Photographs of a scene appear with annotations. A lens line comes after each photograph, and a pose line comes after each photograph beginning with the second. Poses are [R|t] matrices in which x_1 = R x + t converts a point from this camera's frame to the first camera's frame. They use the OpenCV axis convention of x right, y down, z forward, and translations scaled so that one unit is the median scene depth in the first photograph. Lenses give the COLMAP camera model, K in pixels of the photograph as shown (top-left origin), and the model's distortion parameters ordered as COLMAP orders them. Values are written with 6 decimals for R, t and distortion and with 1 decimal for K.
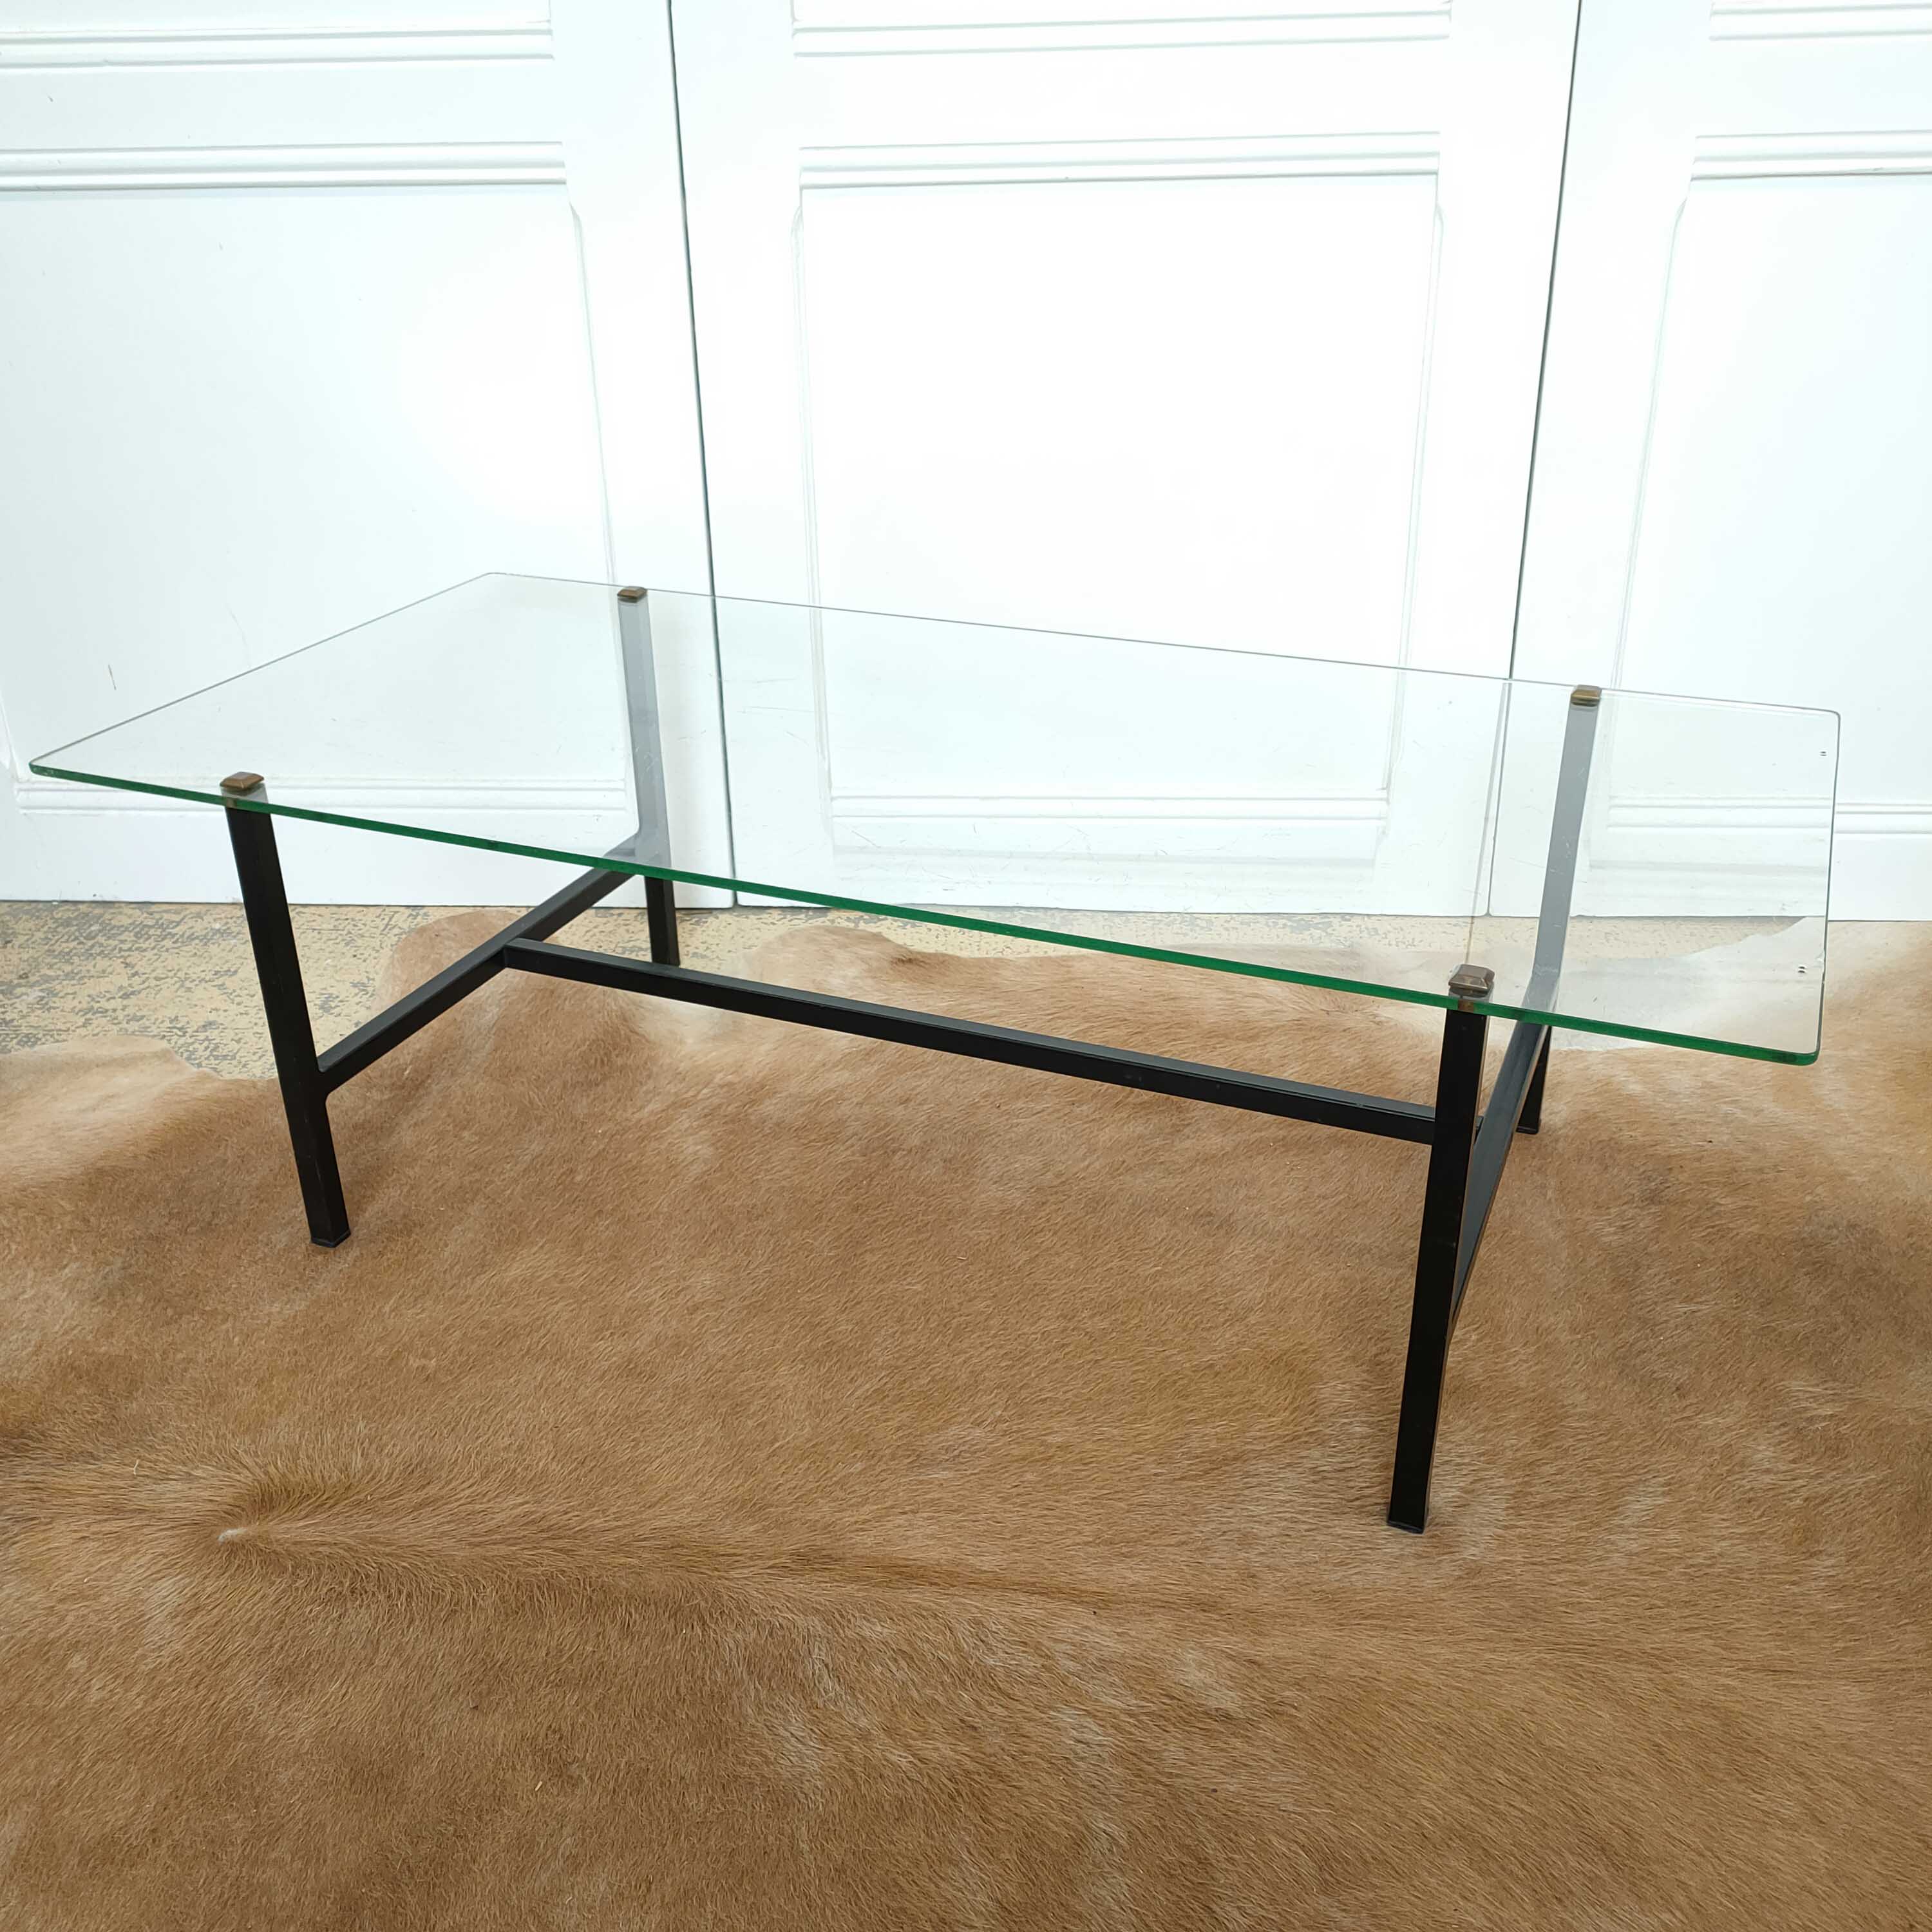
lens RADIAL K [[2036.7, 0, 954.6], [0, 2036.7, 1029.9], [0, 0, 1]] dist [0.065858, -0.037421]
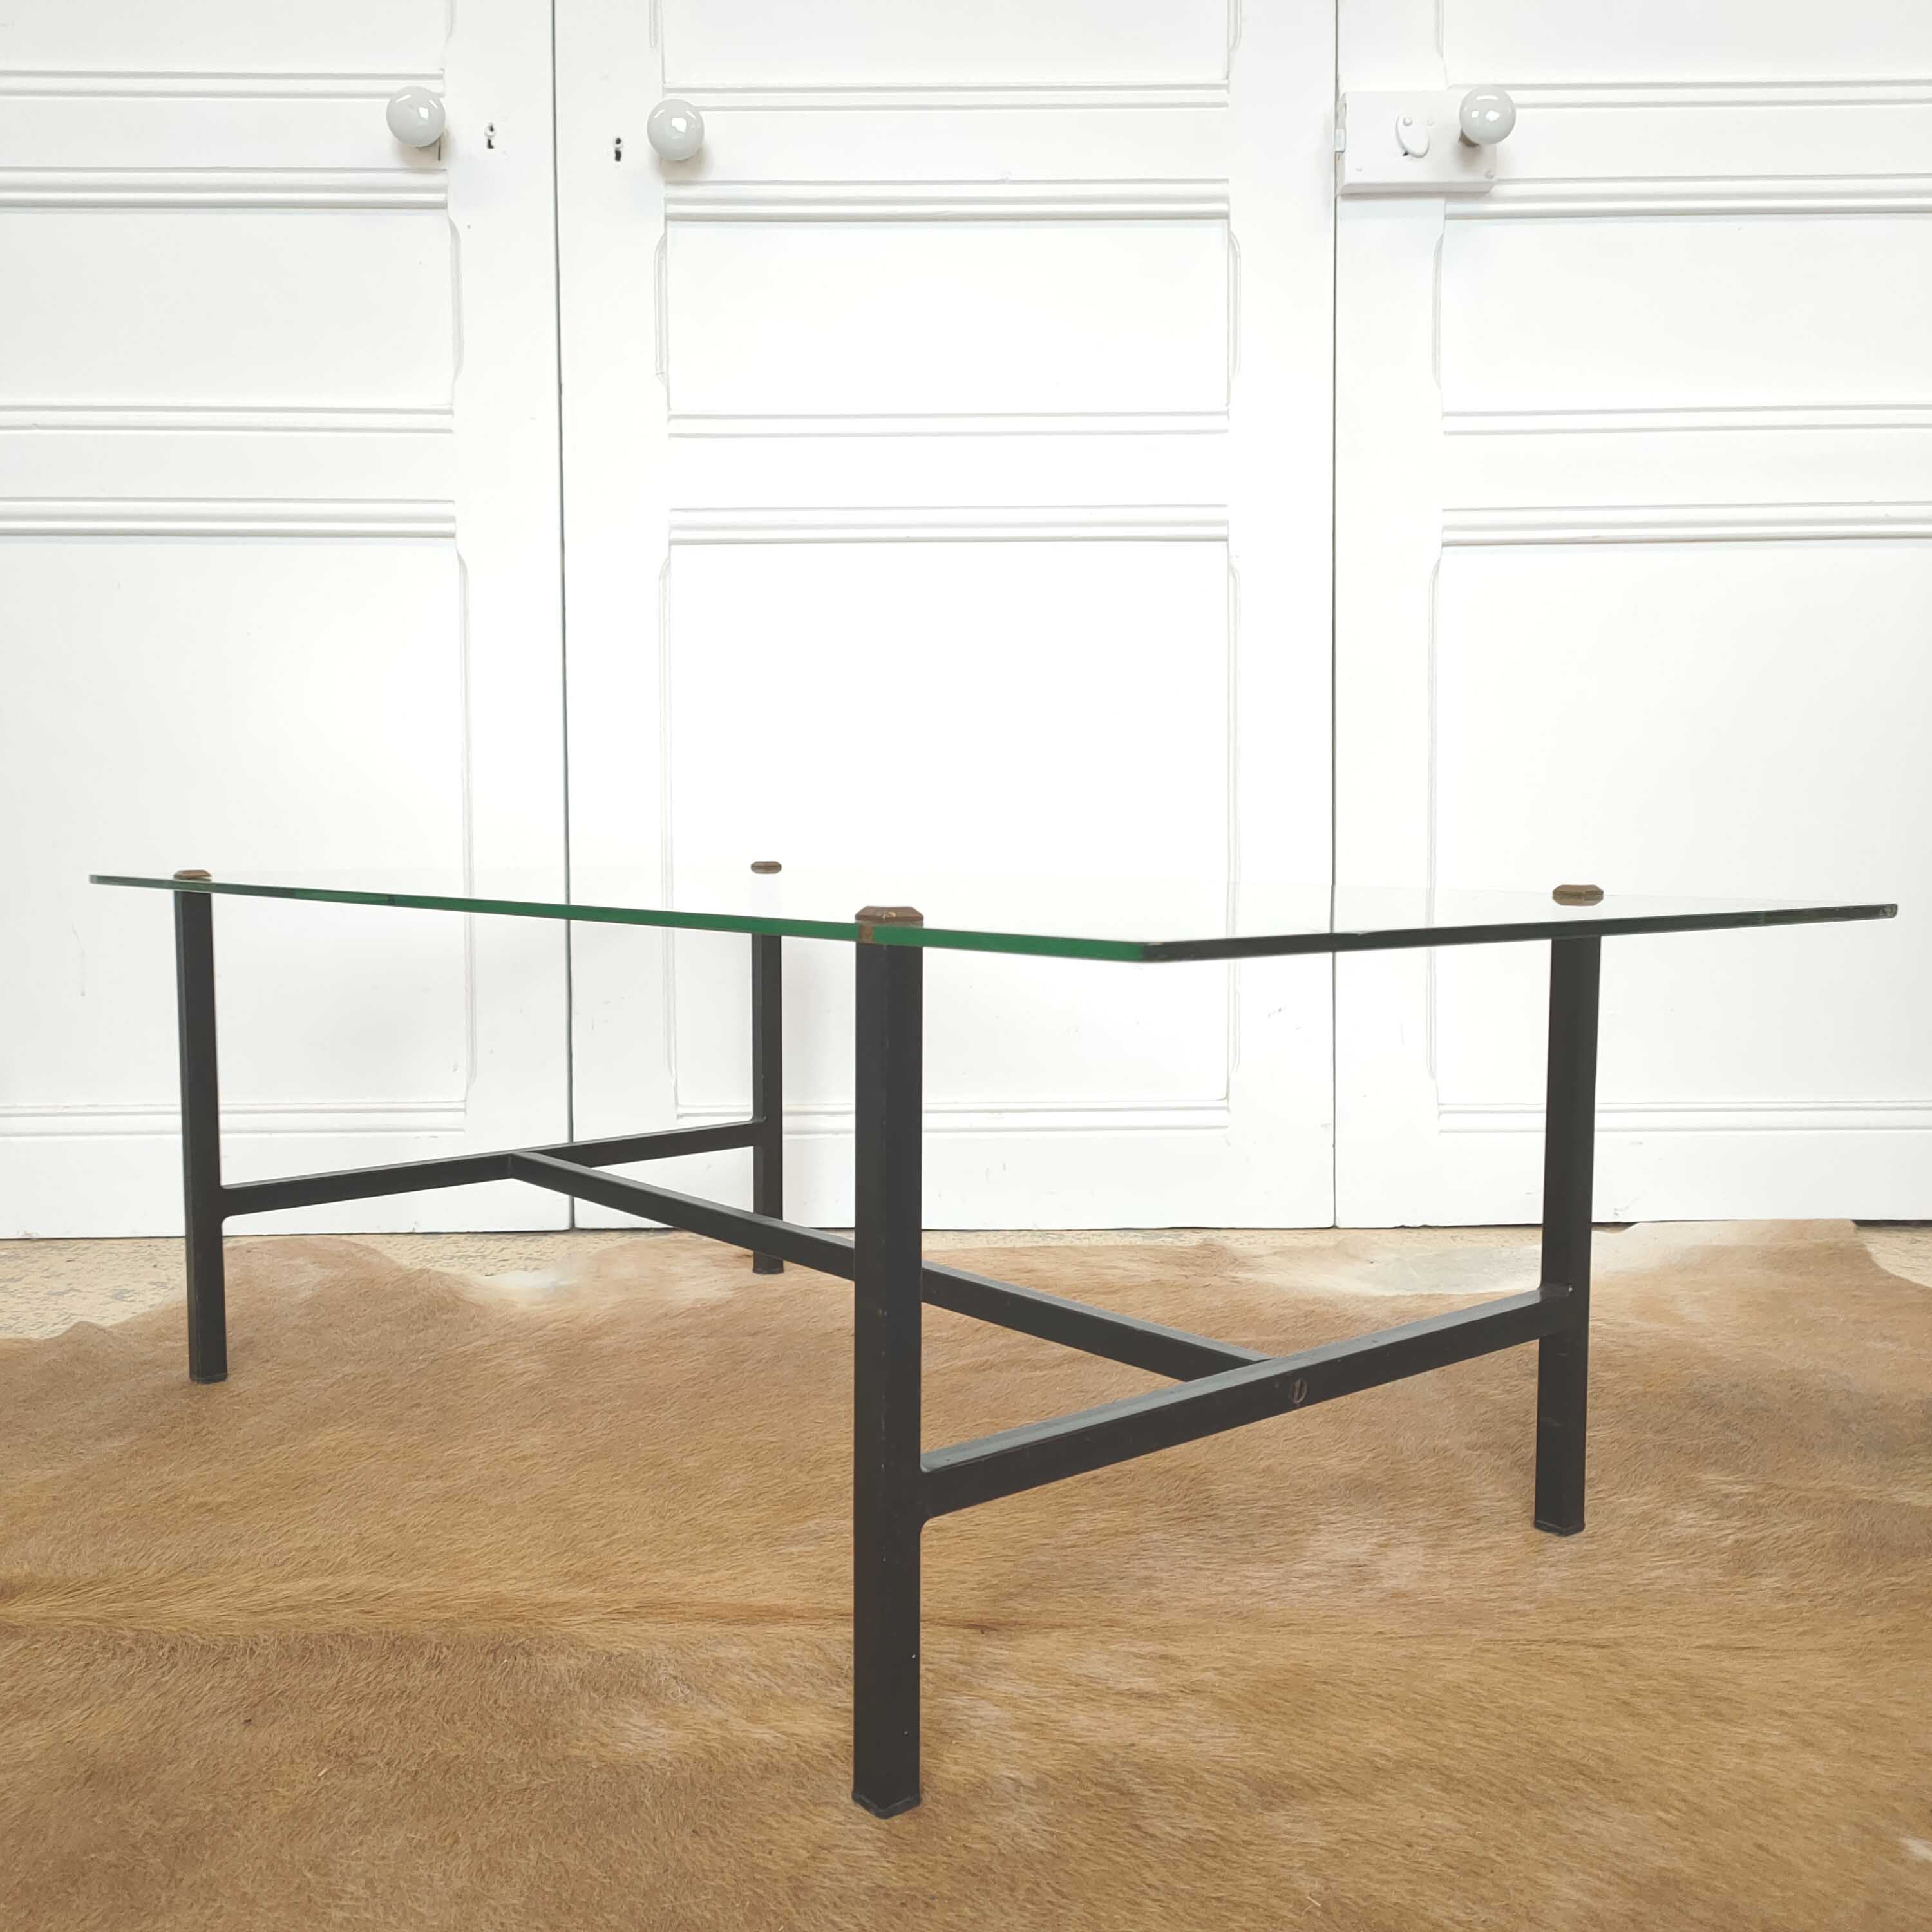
lens RADIAL K [[2048.3, 0, 973.6], [0, 2048.3, 1001.2], [0, 0, 1]] dist [0.079680, -0.069926]
pose [[0.995116, 0.011120, 0.098088, -0.020776], [0.028317, 0.919723, -0.391545, 0.311569], [-0.094568, 0.392410, 0.914916, 0.069635]]
